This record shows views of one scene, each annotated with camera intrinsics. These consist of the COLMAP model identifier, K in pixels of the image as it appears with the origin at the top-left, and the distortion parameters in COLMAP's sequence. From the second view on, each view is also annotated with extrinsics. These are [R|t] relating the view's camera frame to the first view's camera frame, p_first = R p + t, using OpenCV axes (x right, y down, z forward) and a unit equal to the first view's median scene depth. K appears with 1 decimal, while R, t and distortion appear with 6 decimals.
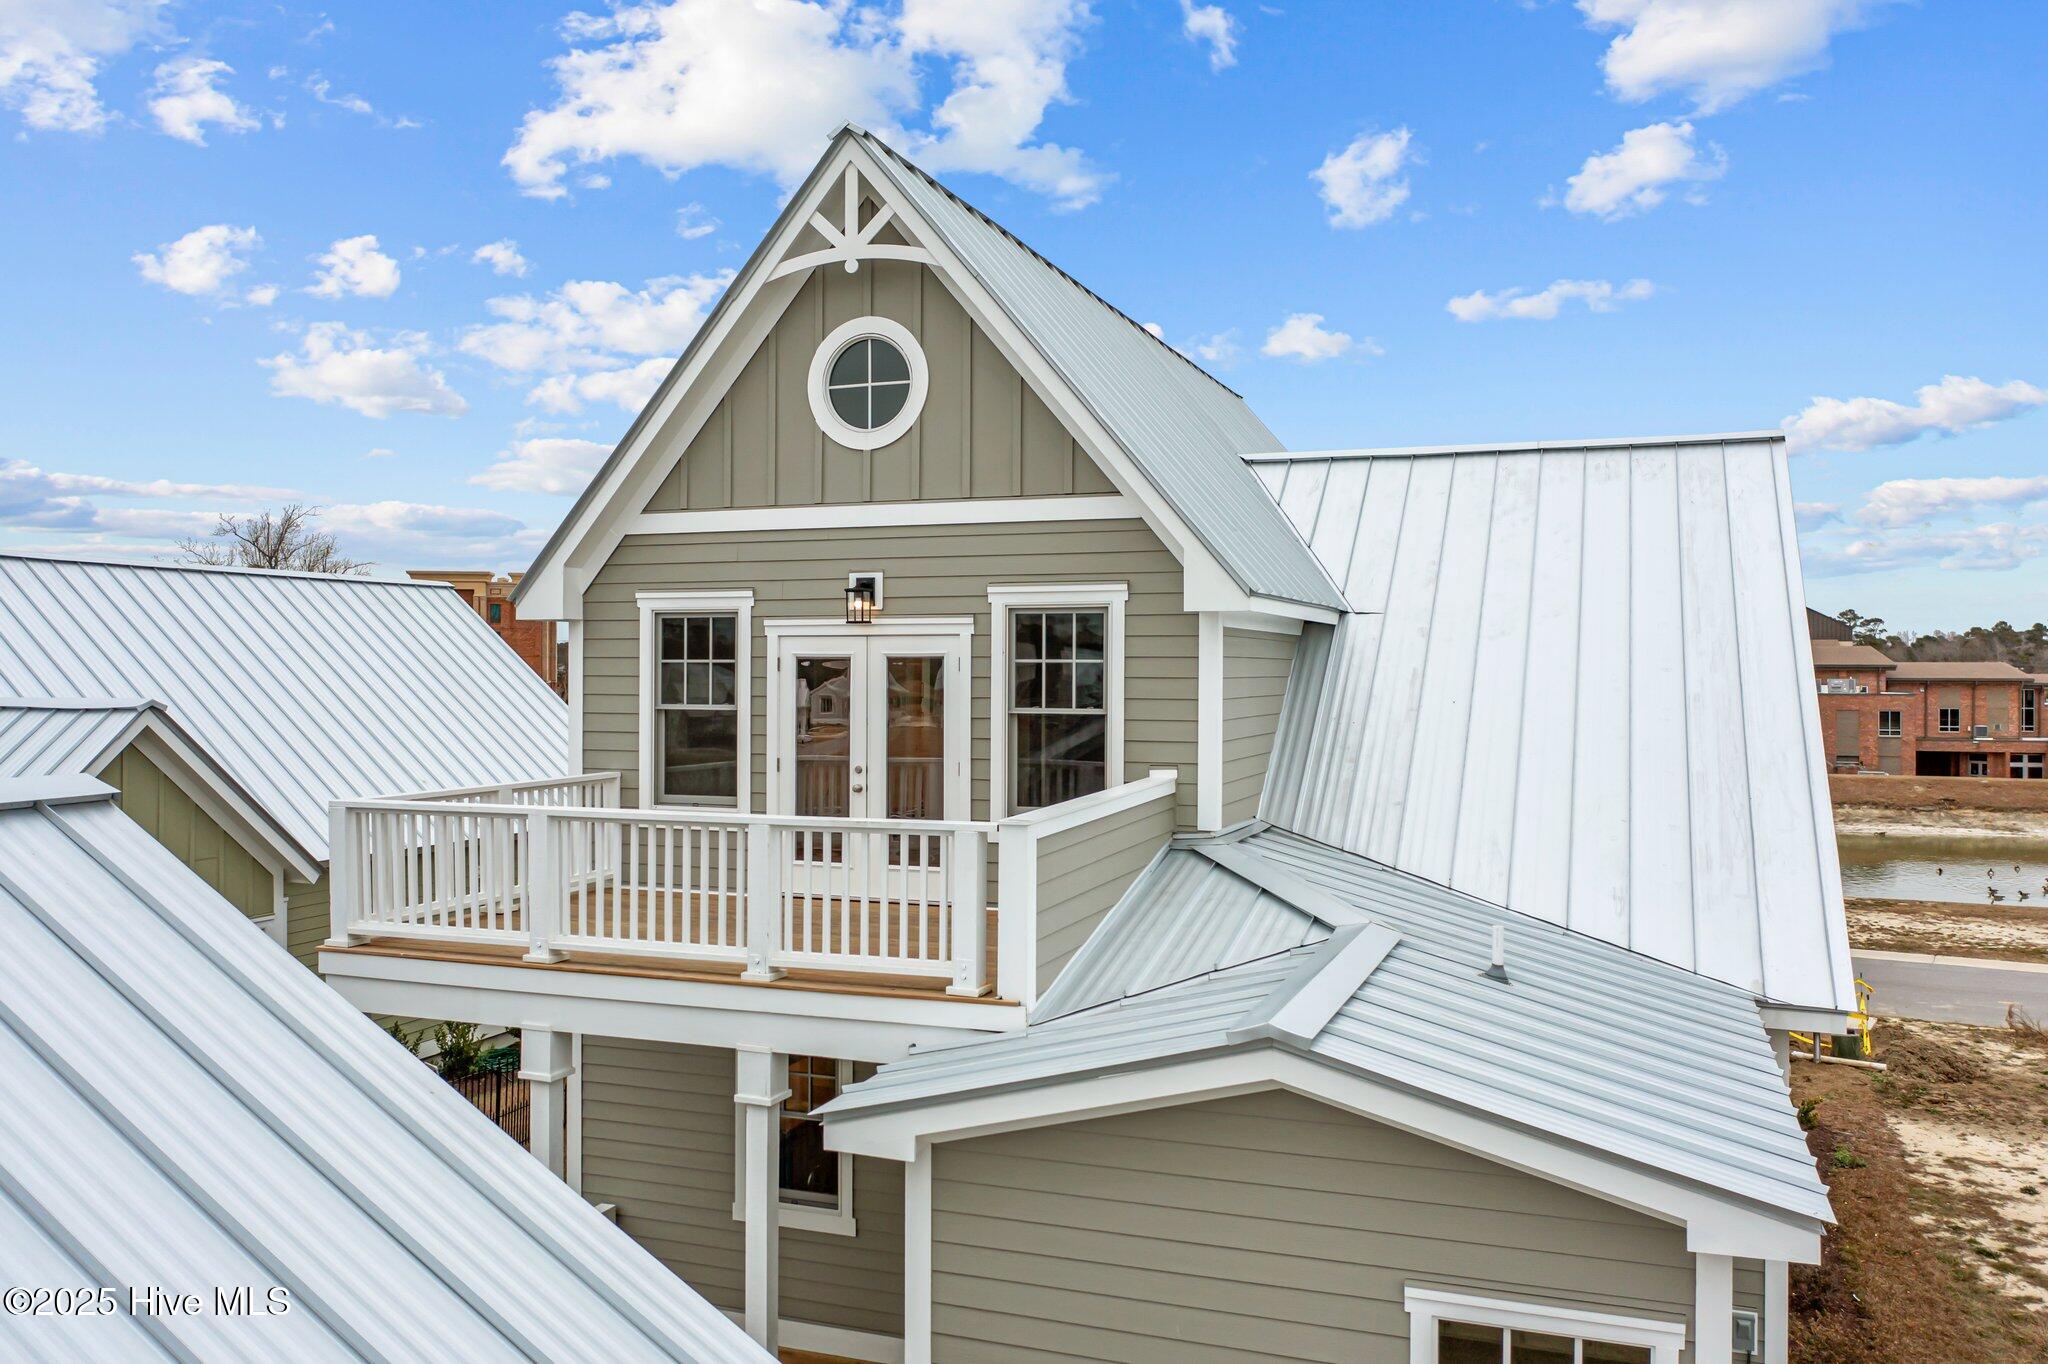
lens RADIAL K [[1617.0, 0, 1015.8], [0, 1617.0, 674.0], [0, 0, 1]] dist [-0.008120, -0.002204]
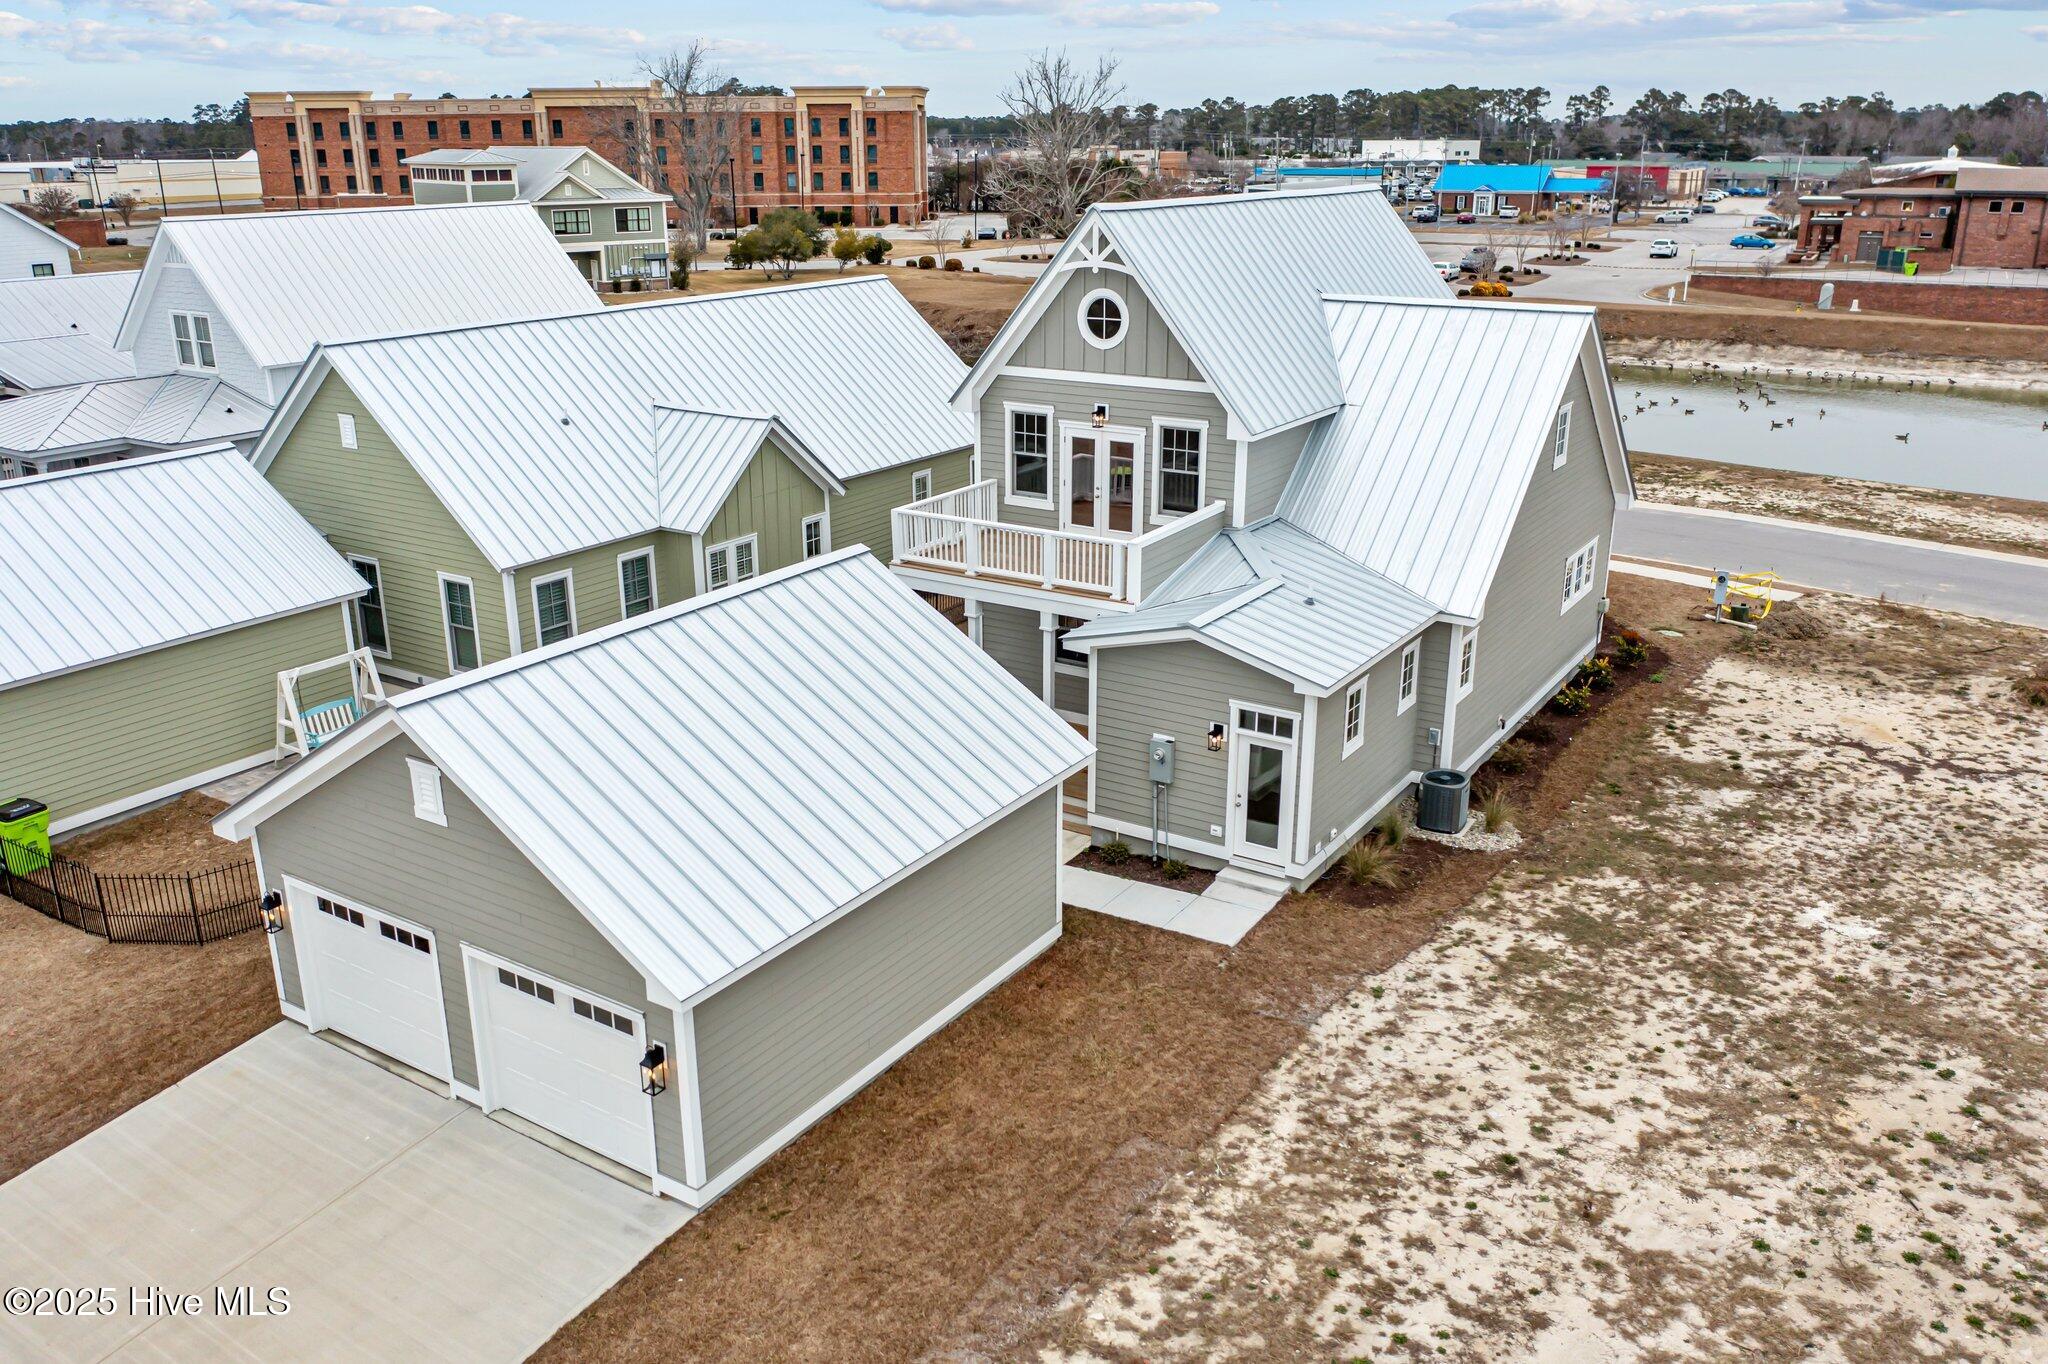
lens RADIAL K [[1608.8, 0, 1026.2], [0, 1608.8, 690.5], [0, 0, 1]] dist [-0.010241, 0.002444]
pose [[0.976991, 0.063945, -0.203469, 0.292973], [0.004925, 0.946978, 0.321260, -0.411835], [0.213223, -0.314870, 0.924874, -1.257465]]
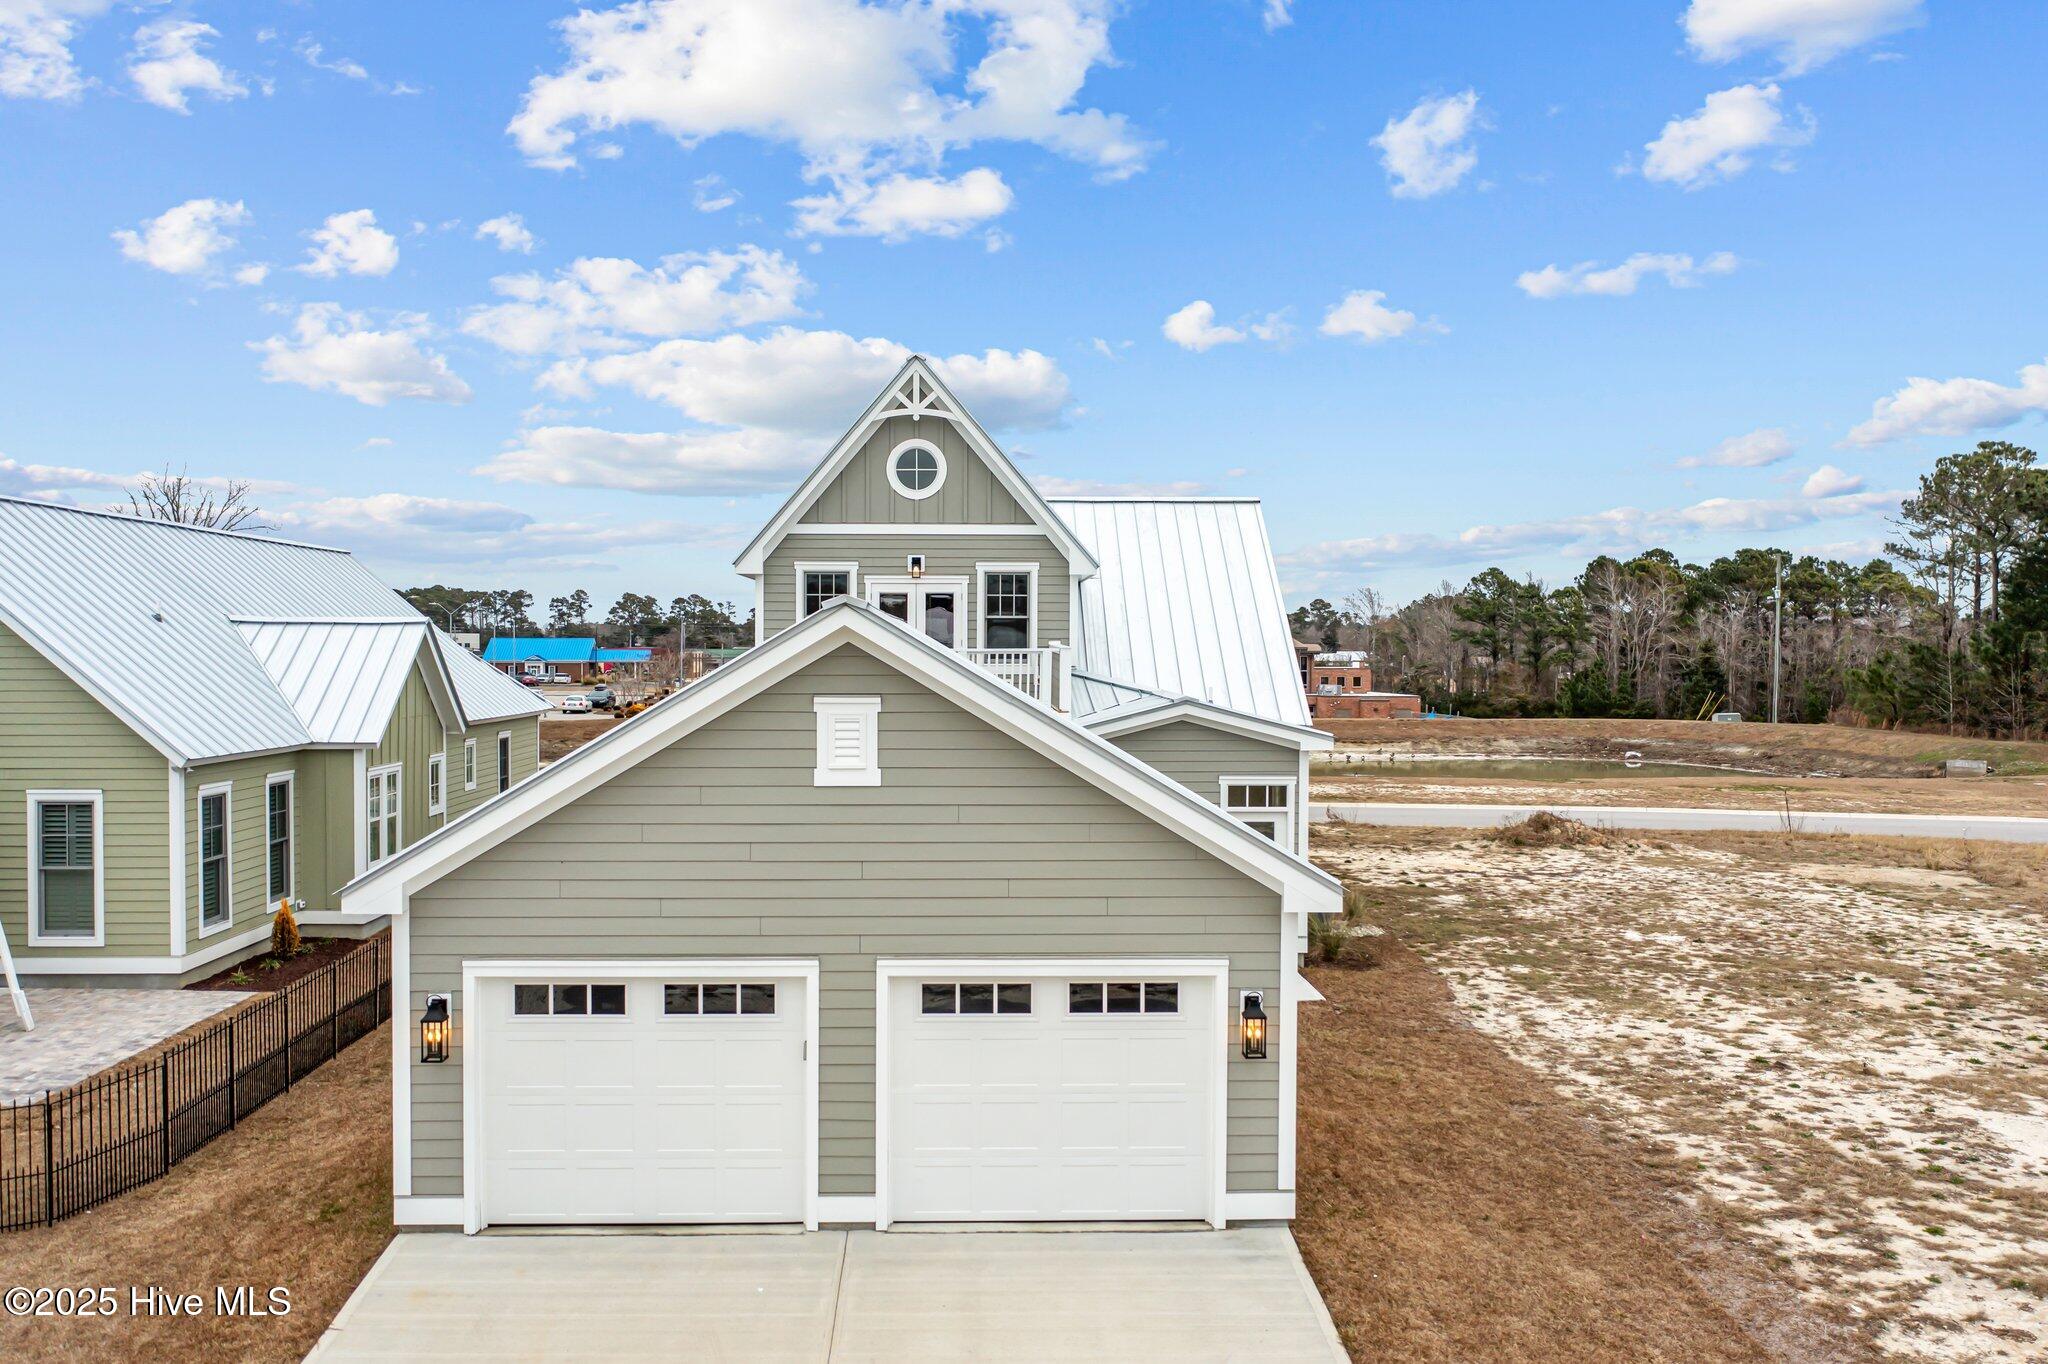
lens RADIAL K [[1609.3, 0, 1024.0], [0, 1609.3, 682.0], [0, 0, 1]] dist [-0.014892, 0.003802]
pose [[0.922465, -0.007828, 0.386002, -0.814051], [0.000889, 0.999835, 0.018152, 0.071766], [-0.386081, -0.016401, 0.922319, -1.098573]]
